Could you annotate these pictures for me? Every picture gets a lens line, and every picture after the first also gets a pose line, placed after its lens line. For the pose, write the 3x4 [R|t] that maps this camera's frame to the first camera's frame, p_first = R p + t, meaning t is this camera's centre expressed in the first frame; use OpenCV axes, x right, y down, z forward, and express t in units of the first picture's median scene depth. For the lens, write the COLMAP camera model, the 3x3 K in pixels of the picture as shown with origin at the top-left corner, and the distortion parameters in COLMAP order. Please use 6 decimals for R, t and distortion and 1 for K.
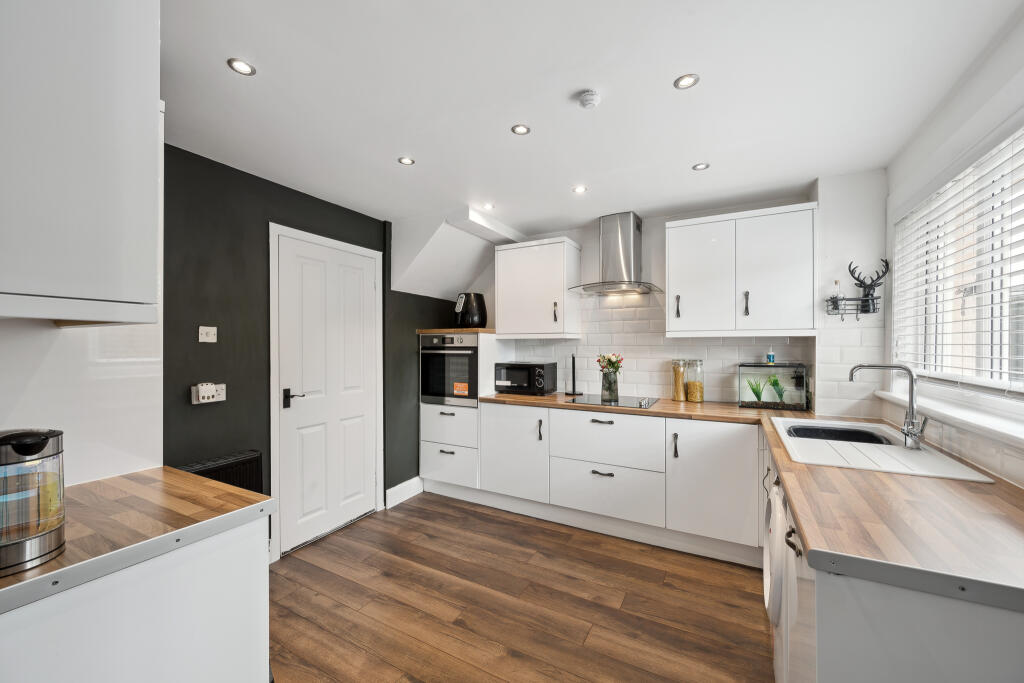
lens RADIAL K [[401.8, 0, 511.3], [0, 401.8, 344.0], [0, 0, 1]] dist [-0.001935, 0.000226]
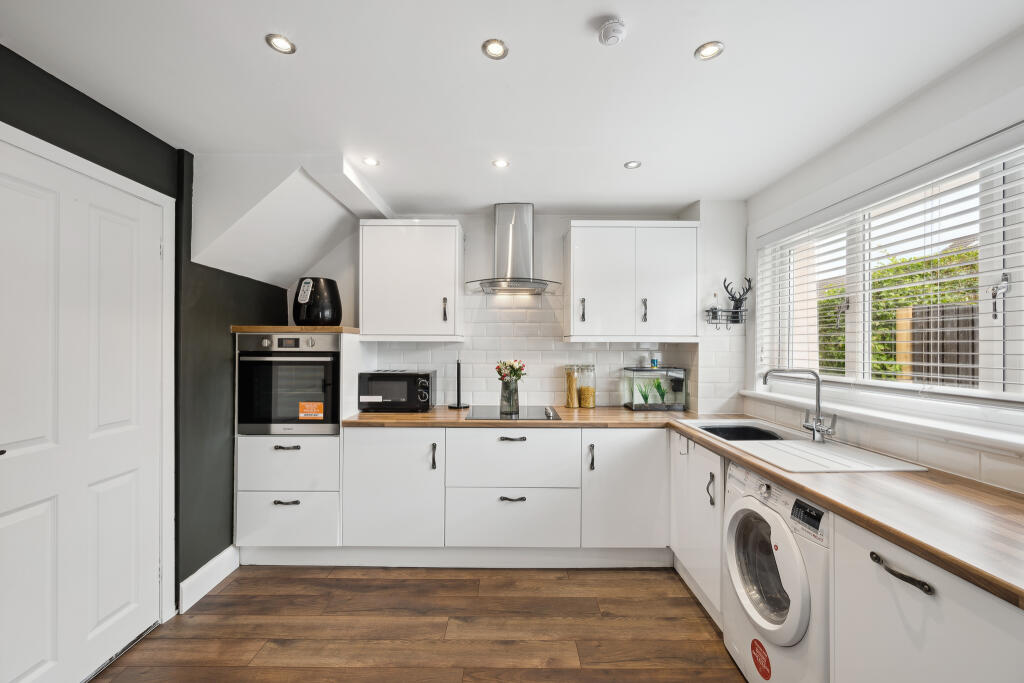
lens RADIAL K [[401.8, 0, 512.0], [0, 401.8, 343.9], [0, 0, 1]] dist [-0.001935, 0.000226]
pose [[0.874160, 0.007494, 0.485580, -0.188487], [-0.005619, 0.999970, -0.005317, -0.005990], [-0.485605, 0.001919, 0.874176, 0.237211]]
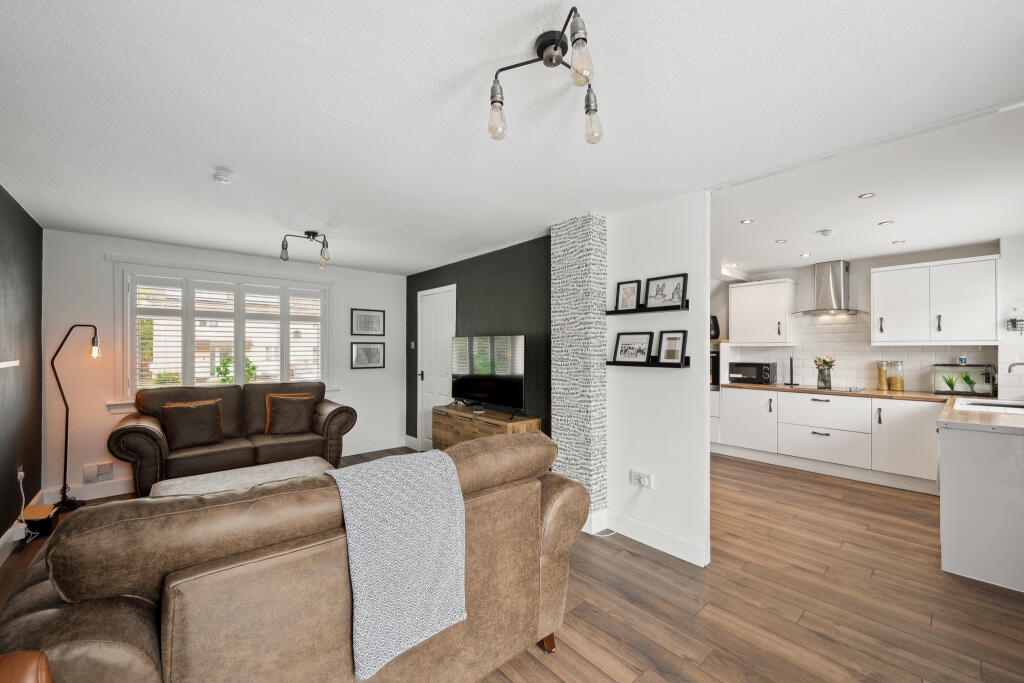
lens RADIAL K [[401.8, 0, 513.3], [0, 401.8, 346.3], [0, 0, 1]] dist [-0.001935, 0.000226]
pose [[0.939089, -0.000848, -0.343673, -0.341401], [-0.000202, 0.999995, -0.003018, -0.009584], [0.343674, 0.002904, 0.939084, -0.831158]]
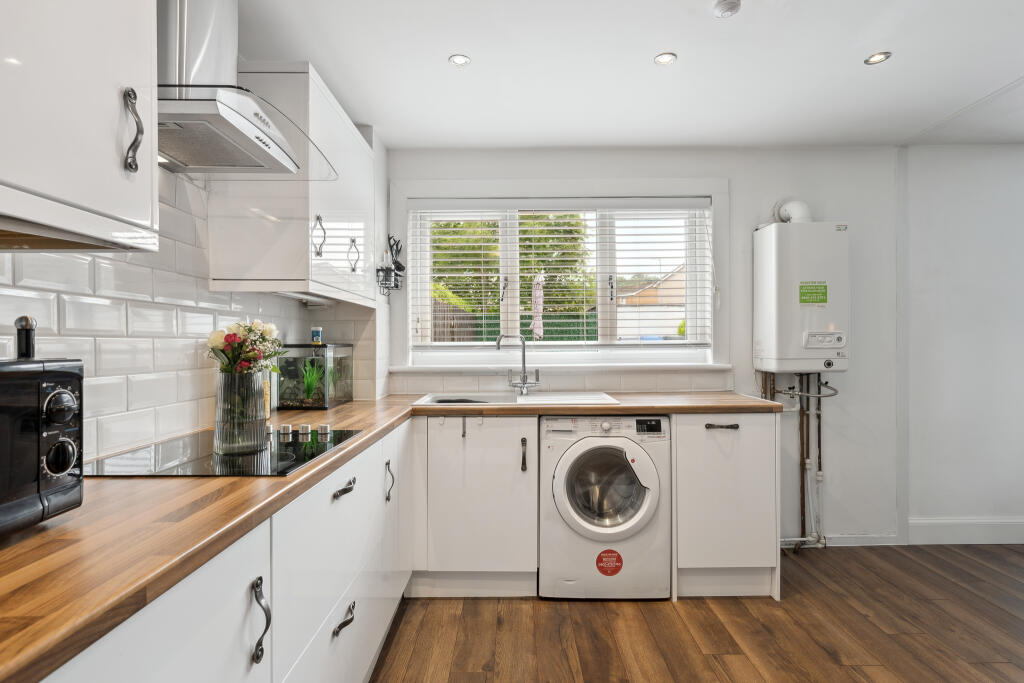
lens RADIAL K [[488.6, 0, 510.0], [0, 488.6, 355.9], [0, 0, 1]] dist [0.003595, 0.000130]
pose [[-0.472071, 0.004777, 0.881547, -0.264984], [0.013440, 0.999908, 0.001778, 0.064811], [-0.881458, 0.012688, -0.472092, 1.039833]]
